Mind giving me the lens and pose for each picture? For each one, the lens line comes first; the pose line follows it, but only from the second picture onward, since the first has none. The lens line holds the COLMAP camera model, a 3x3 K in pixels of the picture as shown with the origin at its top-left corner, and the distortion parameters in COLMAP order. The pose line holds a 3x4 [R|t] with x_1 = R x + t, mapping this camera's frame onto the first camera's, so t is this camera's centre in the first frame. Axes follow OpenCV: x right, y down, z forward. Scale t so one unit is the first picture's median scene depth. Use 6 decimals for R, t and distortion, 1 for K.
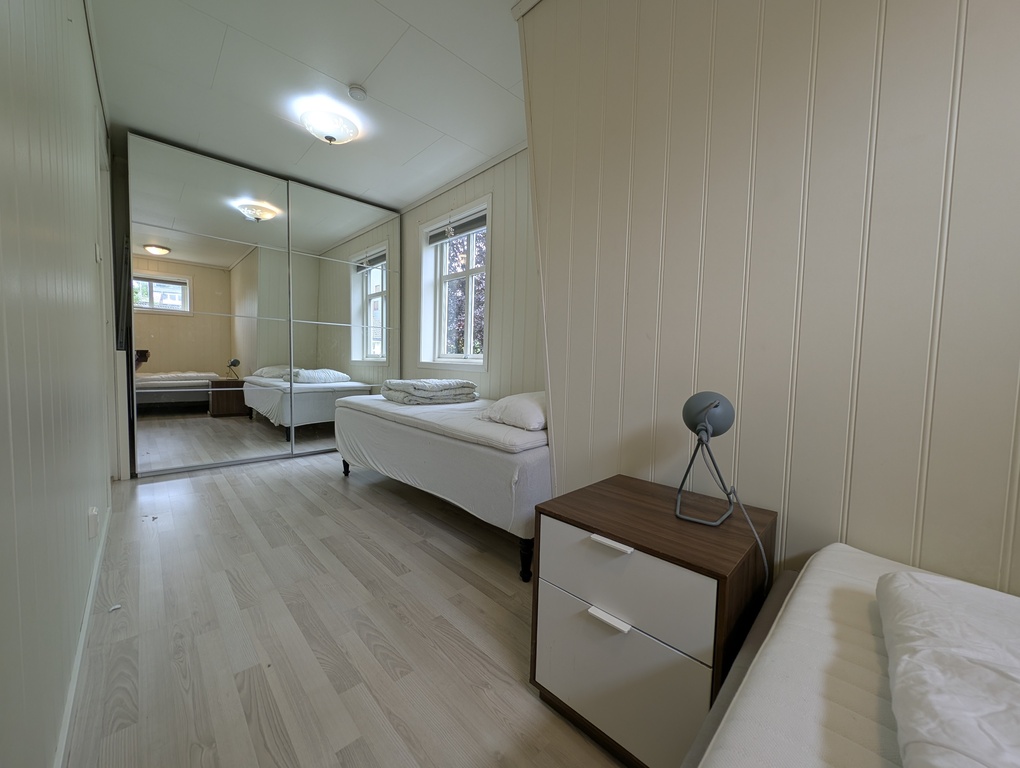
lens RADIAL K [[384.2, 0, 510.0], [0, 384.2, 384.0], [0, 0, 1]] dist [0.000478, -0.000012]
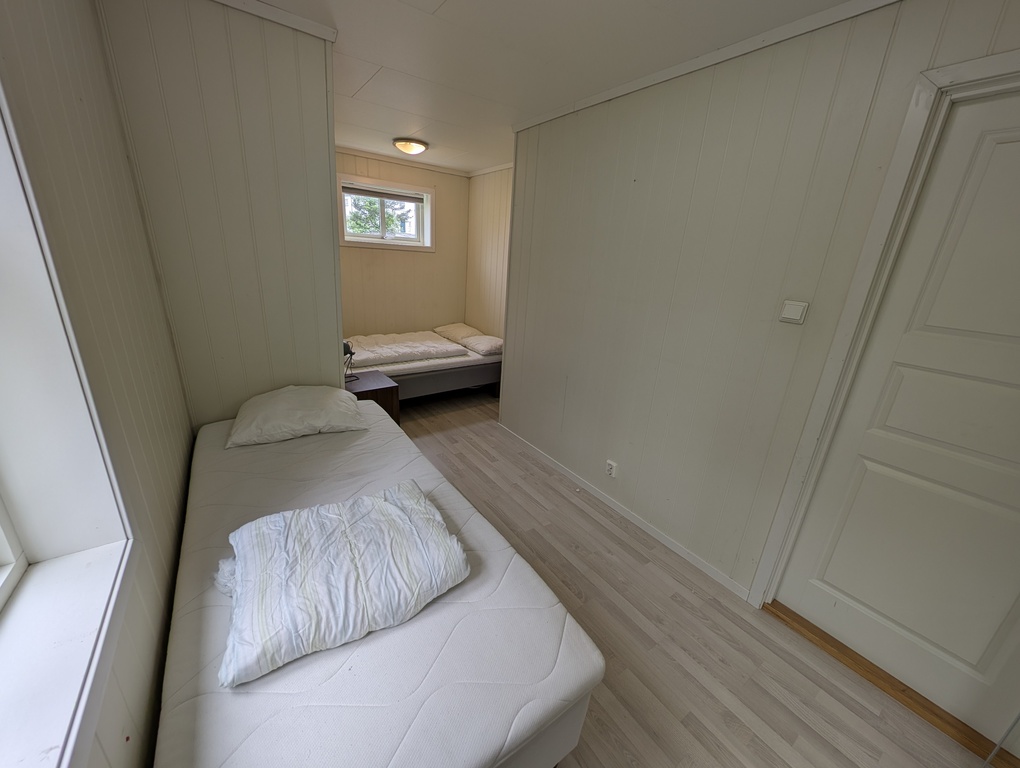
lens RADIAL K [[384.2, 0, 510.0], [0, 384.2, 384.0], [0, 0, 1]] dist [0.000478, -0.000012]
pose [[-0.985118, -0.128176, 0.114515, -0.798696], [-0.077780, 0.926567, 0.368000, -0.602886], [-0.153275, 0.353616, -0.922747, 2.567347]]
